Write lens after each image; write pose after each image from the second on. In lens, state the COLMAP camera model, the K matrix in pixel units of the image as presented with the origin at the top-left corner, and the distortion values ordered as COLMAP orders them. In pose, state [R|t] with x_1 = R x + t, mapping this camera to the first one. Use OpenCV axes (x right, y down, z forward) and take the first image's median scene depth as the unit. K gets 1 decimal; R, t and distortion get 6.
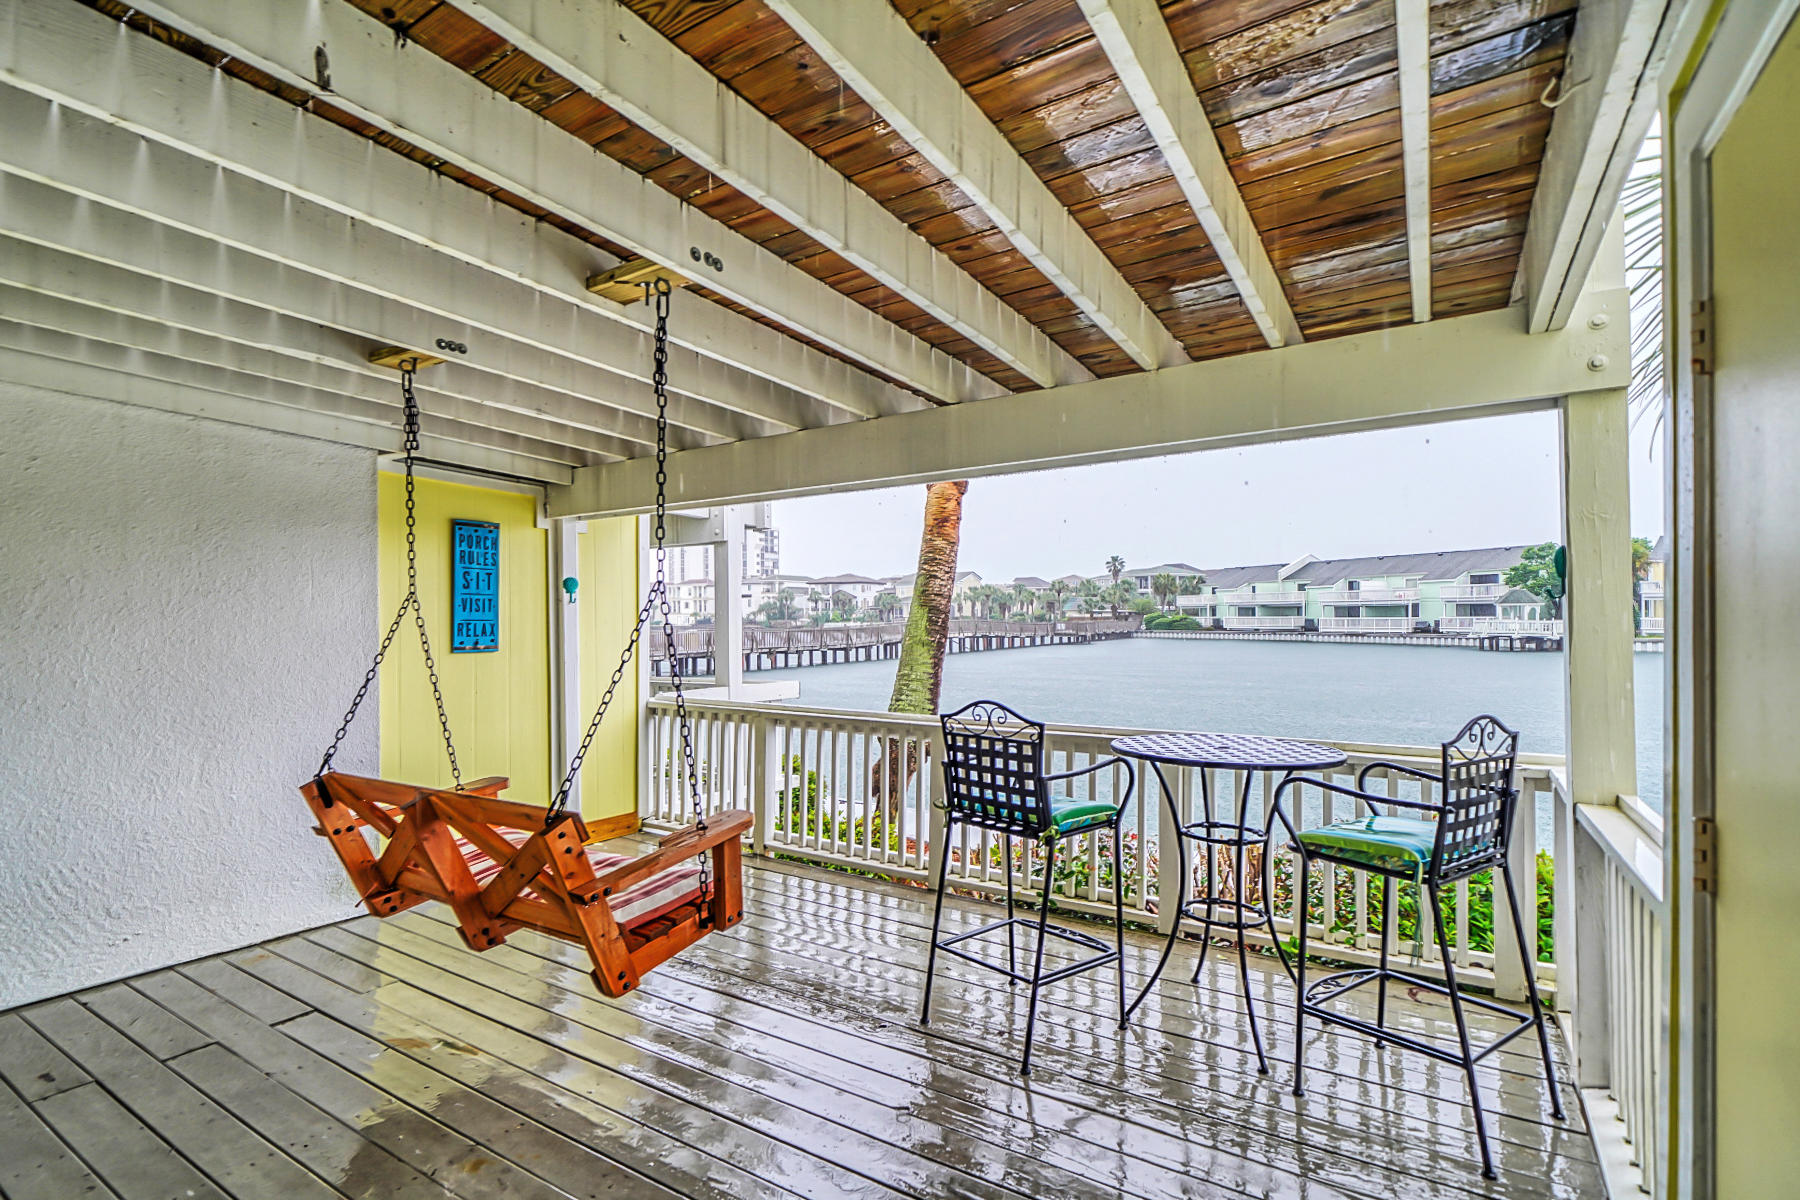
lens RADIAL K [[847.9, 0, 898.7], [0, 847.9, 609.6], [0, 0, 1]] dist [0.001667, 0.000189]
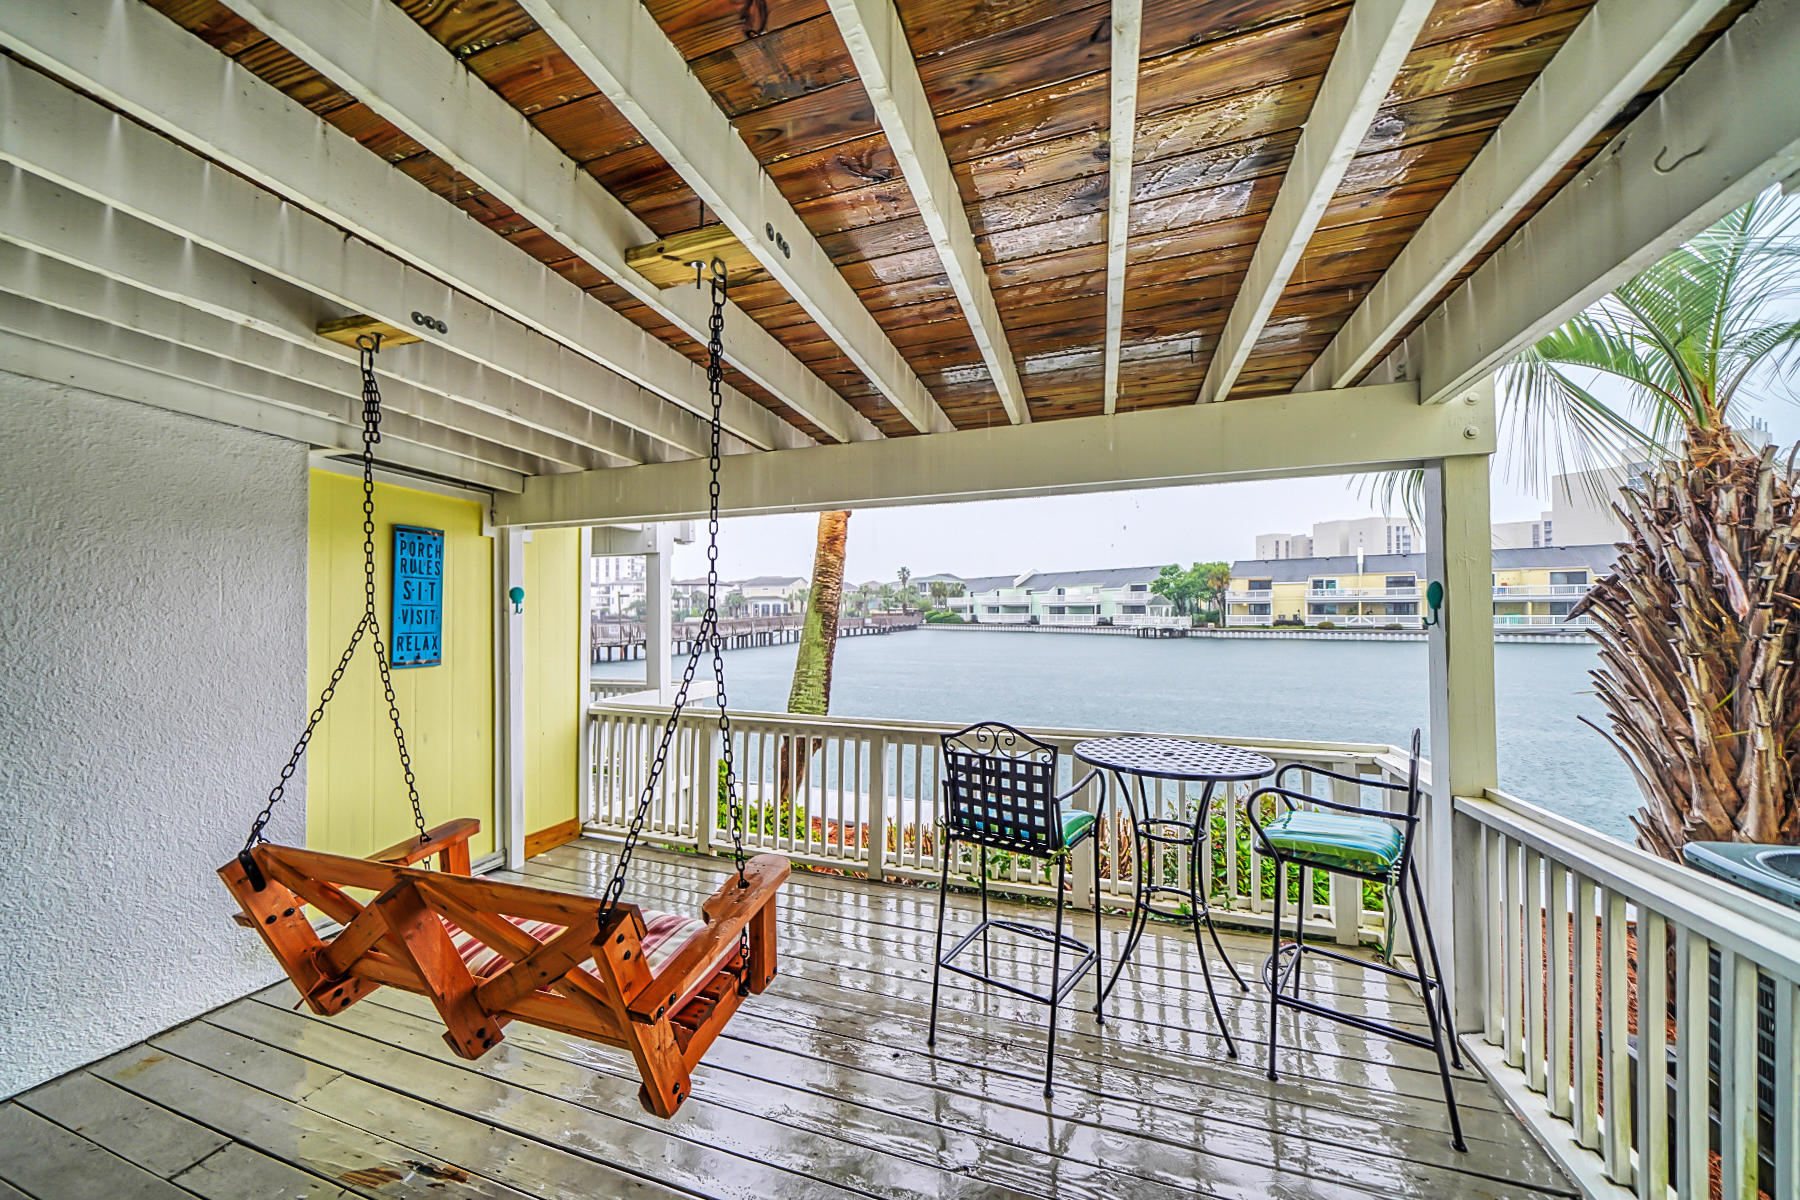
lens RADIAL K [[661.8, 0, 866.9], [0, 661.8, 603.9], [0, 0, 1]] dist [-0.005774, 0.001010]
pose [[0.980157, 0.013530, 0.197762, -0.201222], [-0.012828, 0.999906, -0.004829, -0.029033], [-0.197809, 0.002196, 0.980238, 0.240183]]
